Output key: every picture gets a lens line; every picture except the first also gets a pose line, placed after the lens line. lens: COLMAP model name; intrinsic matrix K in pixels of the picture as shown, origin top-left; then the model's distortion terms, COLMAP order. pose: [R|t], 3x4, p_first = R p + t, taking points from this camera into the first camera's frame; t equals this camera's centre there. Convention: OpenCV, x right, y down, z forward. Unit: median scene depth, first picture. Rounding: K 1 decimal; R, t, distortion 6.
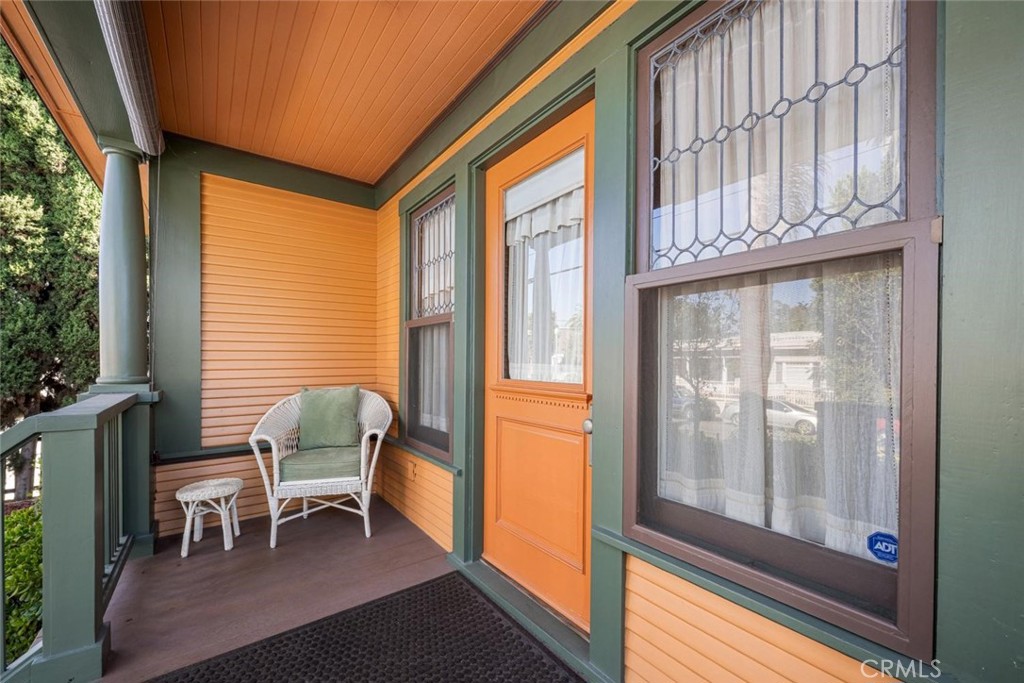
lens RADIAL K [[414.1, 0, 515.5], [0, 414.1, 359.4], [0, 0, 1]] dist [0.001270, -0.000055]
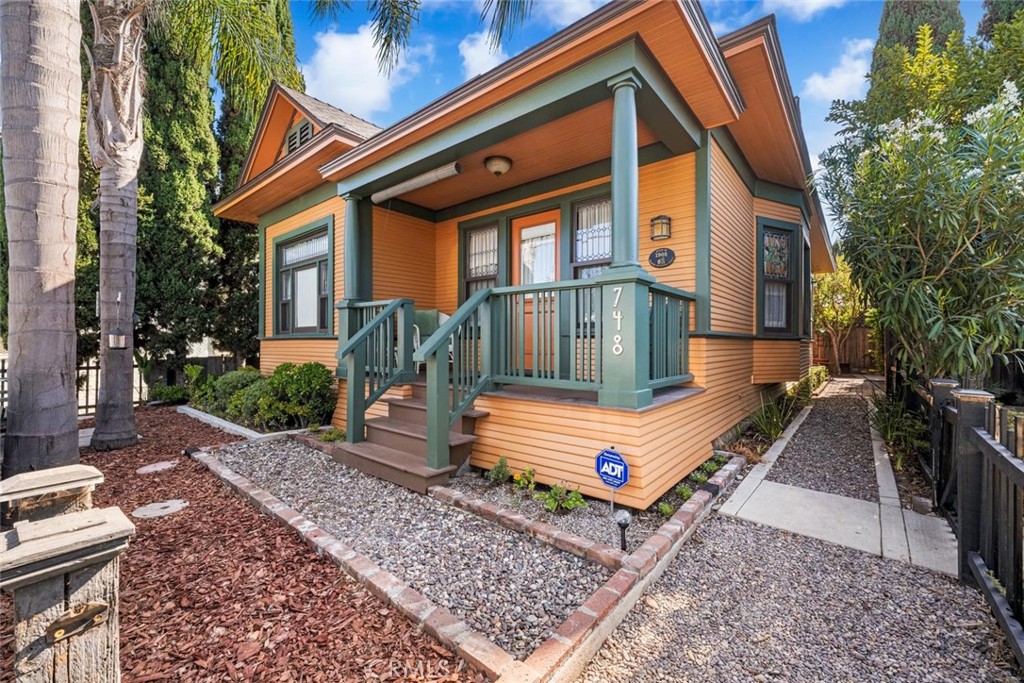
lens RADIAL K [[414.1, 0, 515.6], [0, 414.1, 340.5], [0, 0, 1]] dist [0.001270, -0.000055]
pose [[0.972440, -0.000892, 0.233154, -0.280296], [0.000659, 0.999999, 0.001077, 0.127709], [-0.233154, -0.000893, 0.972439, -0.655665]]
